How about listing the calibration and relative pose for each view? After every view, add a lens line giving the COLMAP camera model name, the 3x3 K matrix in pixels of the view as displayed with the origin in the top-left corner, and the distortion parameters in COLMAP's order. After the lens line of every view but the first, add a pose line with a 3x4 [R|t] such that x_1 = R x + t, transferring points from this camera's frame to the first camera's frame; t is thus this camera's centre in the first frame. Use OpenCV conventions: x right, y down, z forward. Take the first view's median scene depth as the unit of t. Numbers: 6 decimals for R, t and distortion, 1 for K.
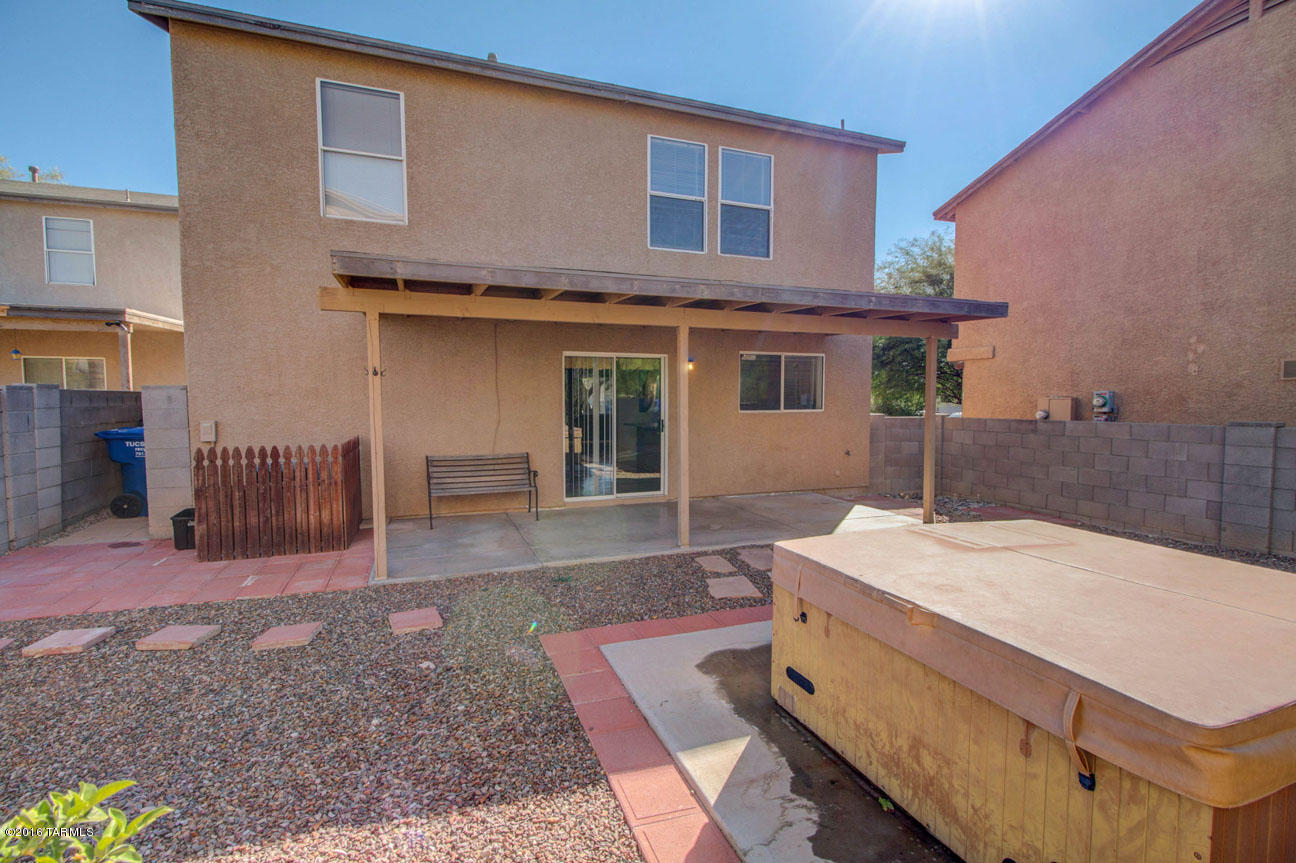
lens RADIAL K [[594.3, 0, 645.5], [0, 594.3, 432.9], [0, 0, 1]] dist [0.024978, -0.010622]
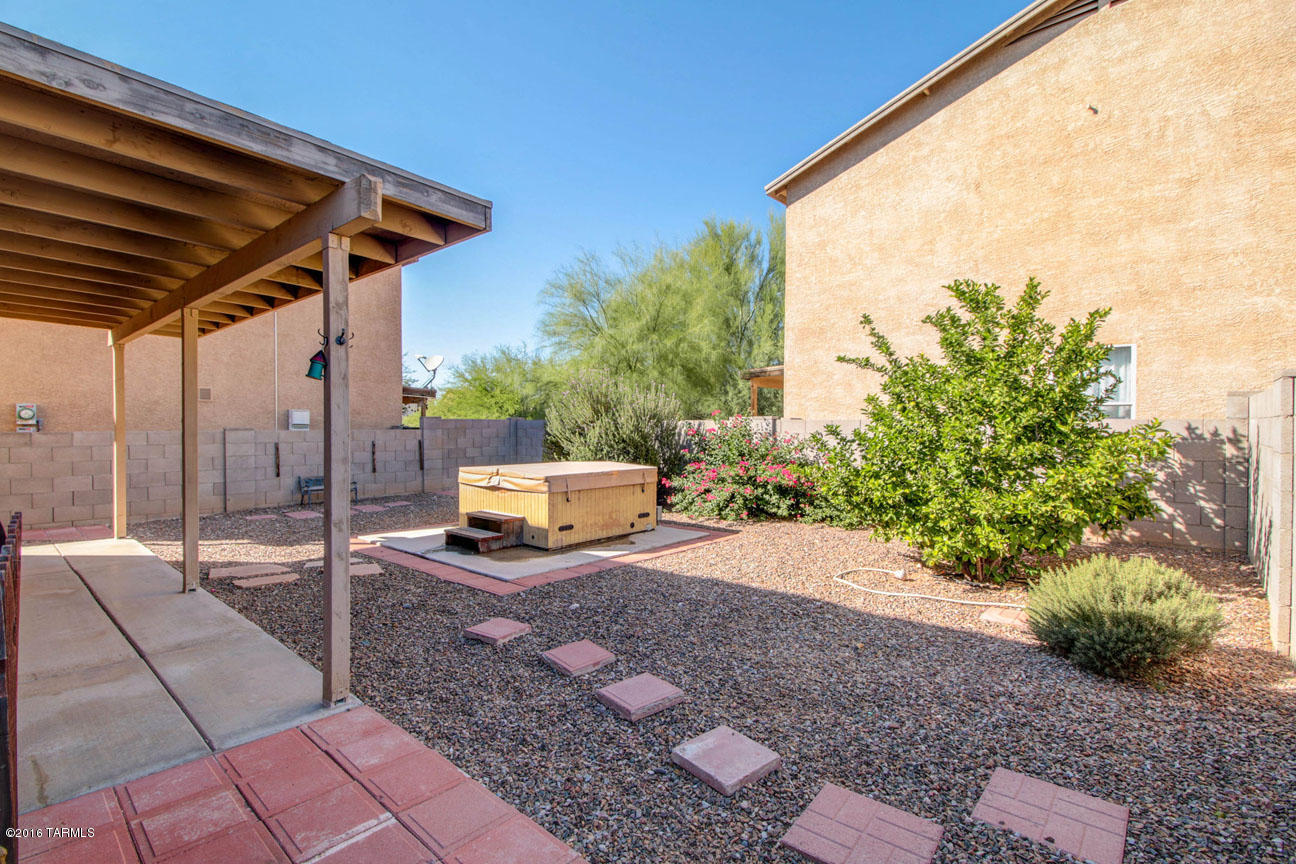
lens RADIAL K [[594.3, 0, 643.1], [0, 594.3, 433.2], [0, 0, 1]] dist [0.024978, -0.010622]
pose [[-0.477359, -0.013903, 0.878598, -0.905530], [0.048342, 0.997945, 0.042056, -0.018764], [-0.877377, 0.062549, -0.475706, 0.854626]]
